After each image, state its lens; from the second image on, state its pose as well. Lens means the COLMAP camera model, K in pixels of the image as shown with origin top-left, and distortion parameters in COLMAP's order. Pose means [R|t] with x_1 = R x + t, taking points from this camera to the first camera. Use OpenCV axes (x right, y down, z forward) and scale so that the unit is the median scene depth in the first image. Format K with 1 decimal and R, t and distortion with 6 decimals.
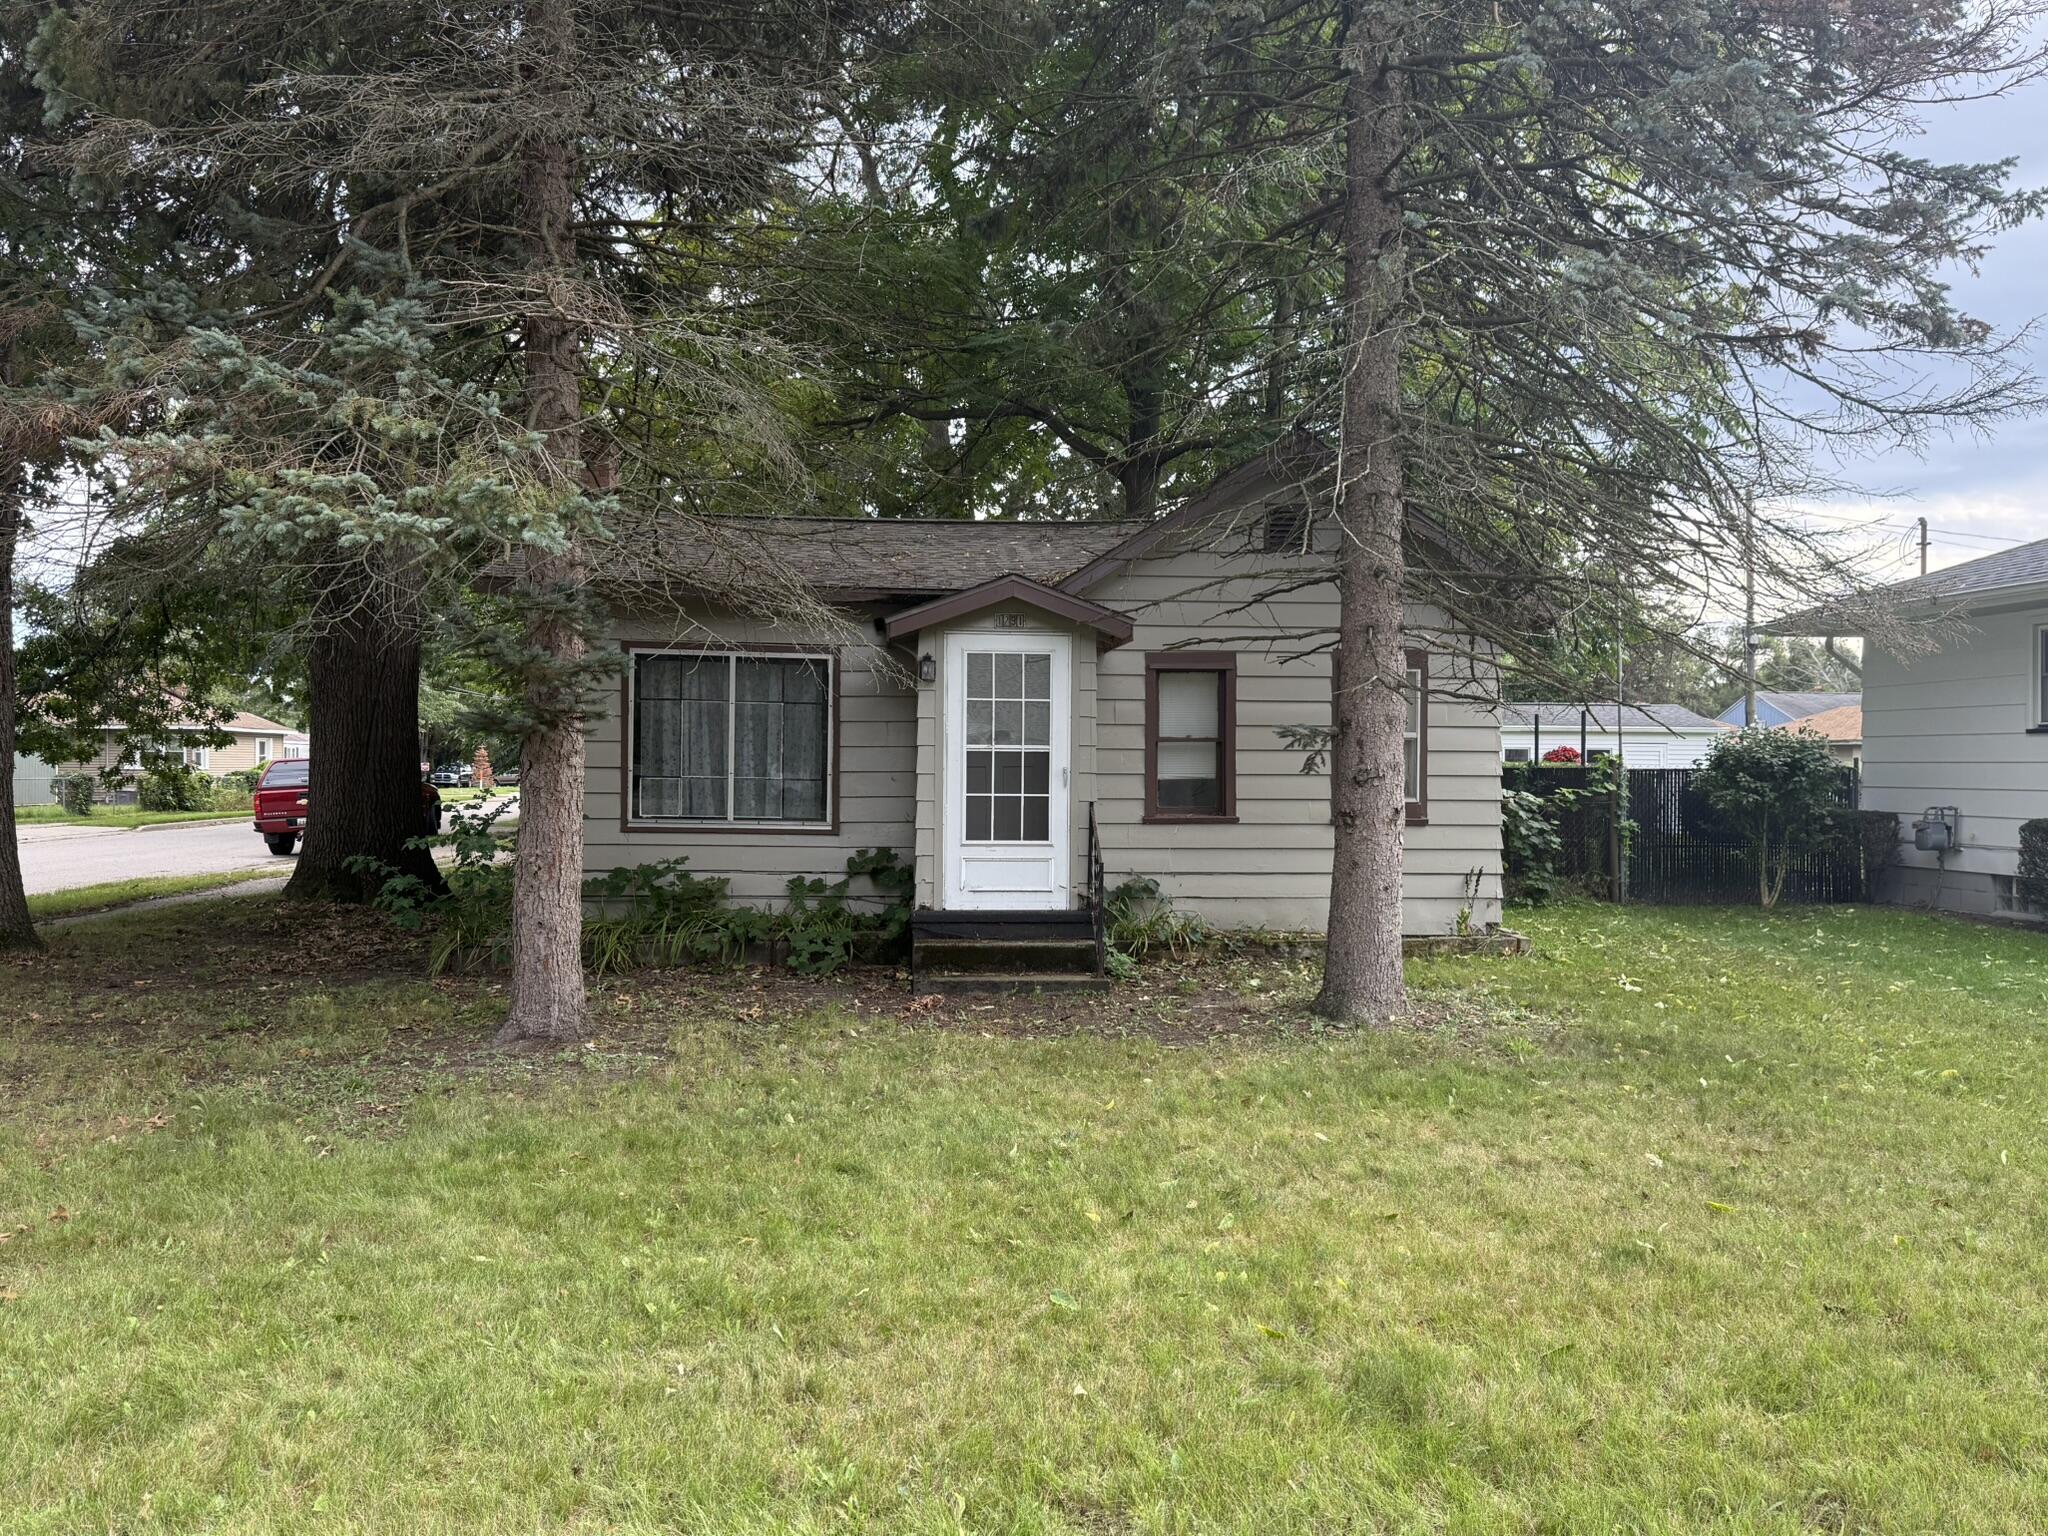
lens RADIAL K [[1560.7, 0, 1025.3], [0, 1560.7, 762.0], [0, 0, 1]] dist [0.010266, 0.000285]
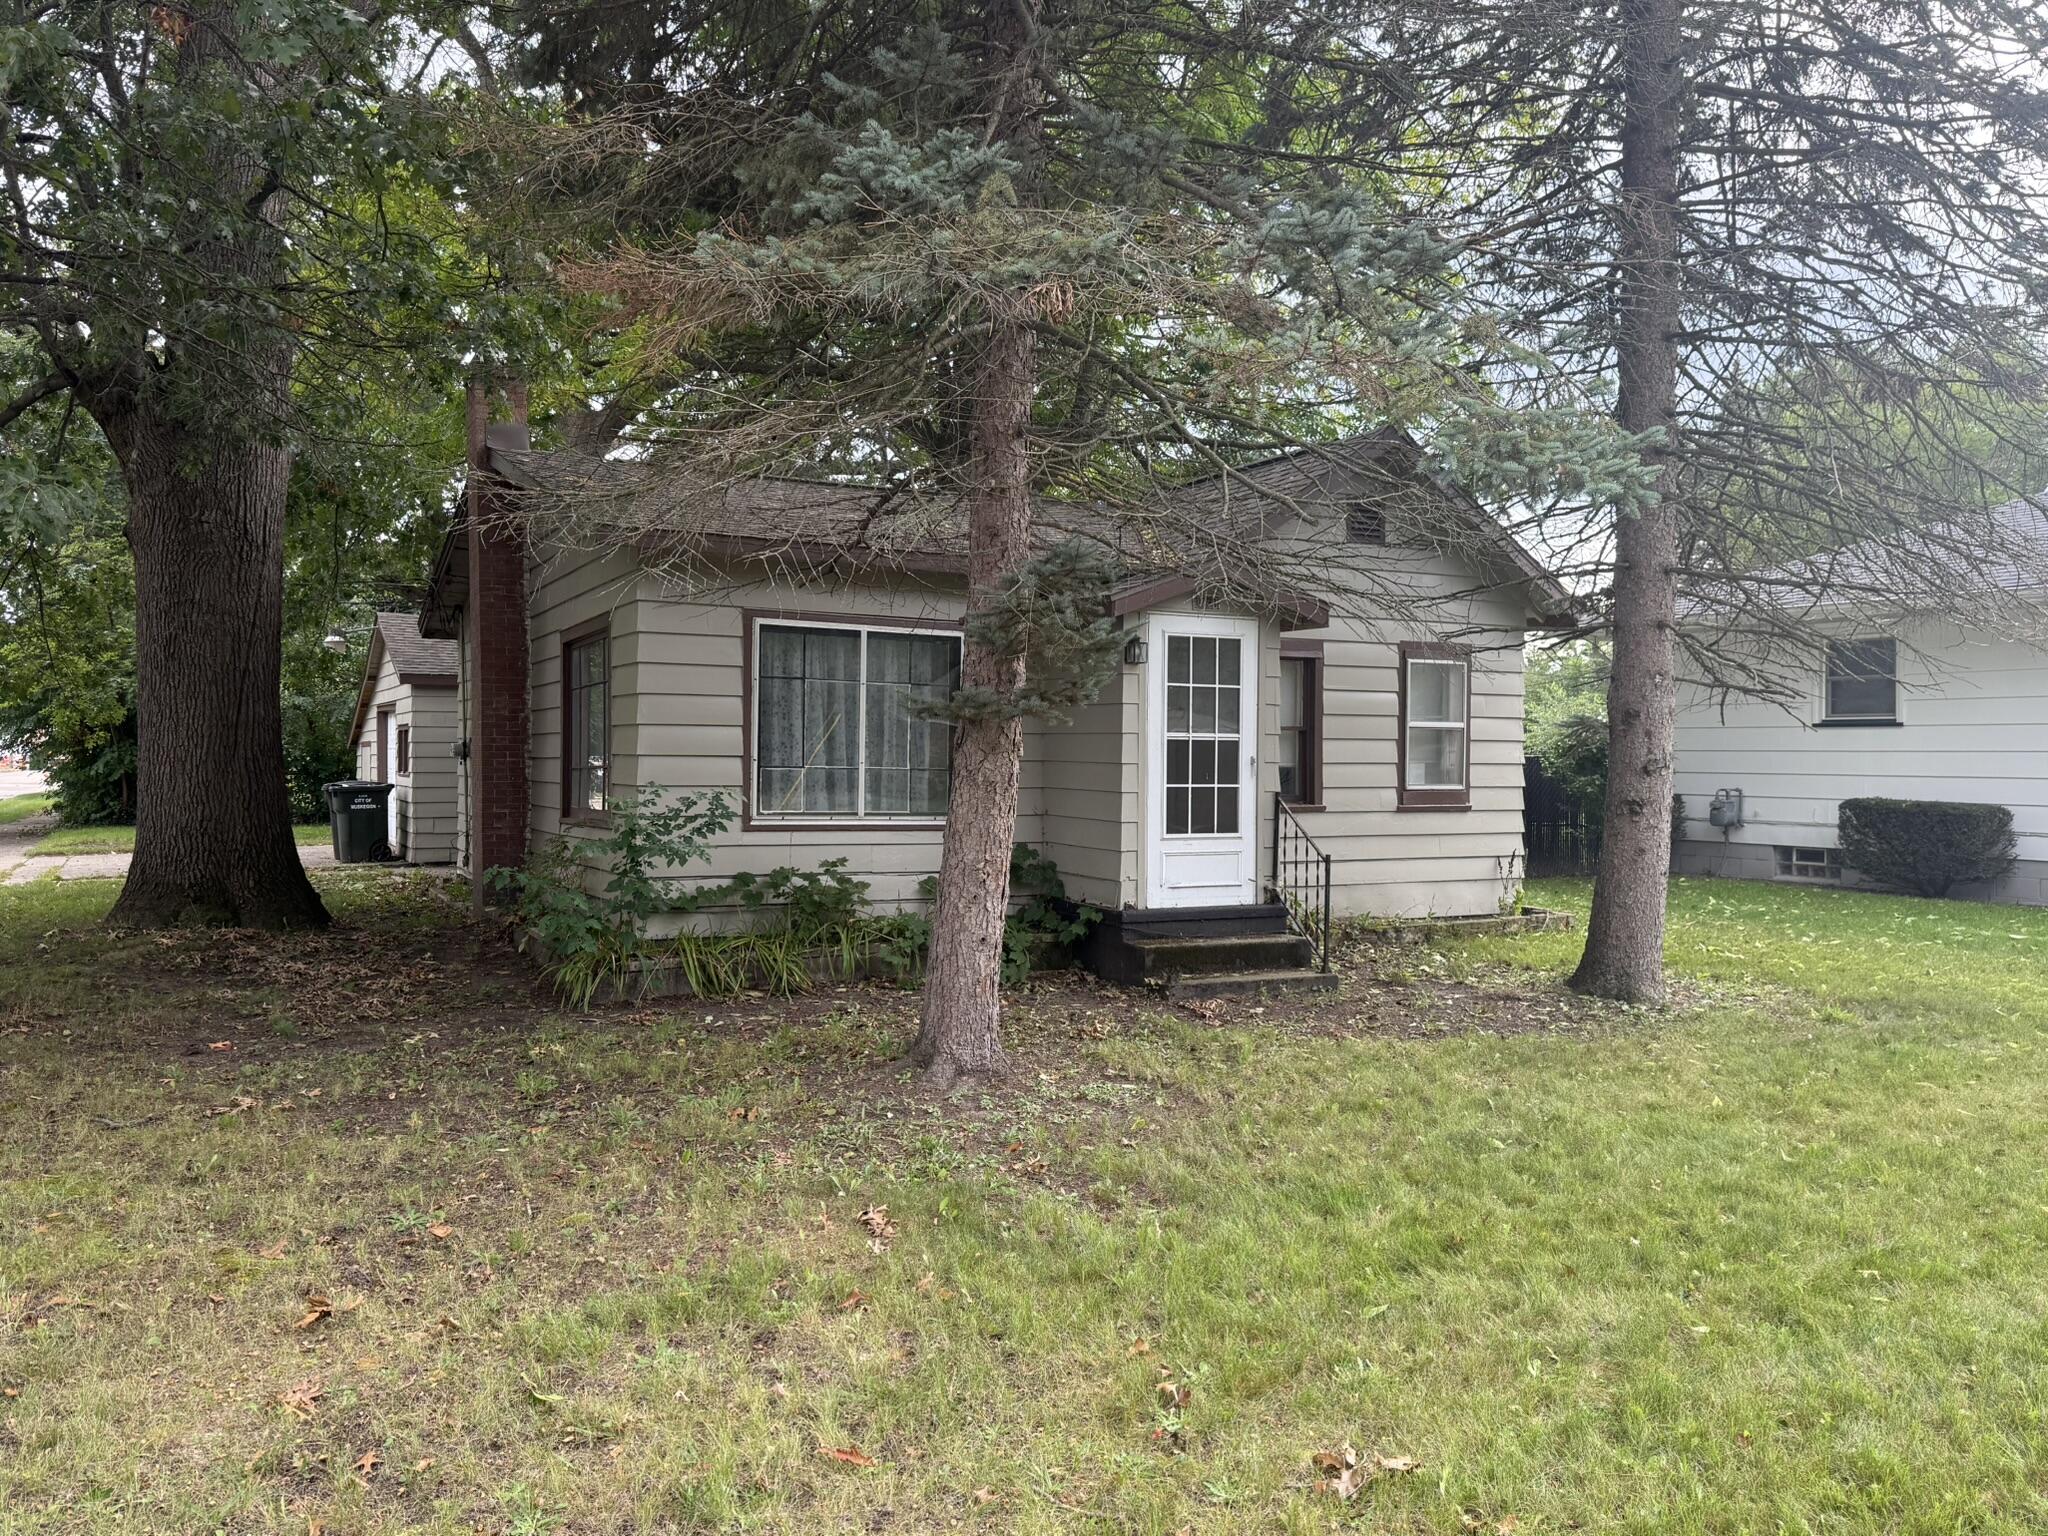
lens RADIAL K [[1560.7, 0, 1023.2], [0, 1560.7, 773.3], [0, 0, 1]] dist [0.010266, 0.000285]
pose [[0.933555, -0.004466, 0.358407, -0.453400], [-0.002116, 0.999836, 0.017969, -0.003287], [-0.358428, -0.017533, 0.933393, 0.150812]]
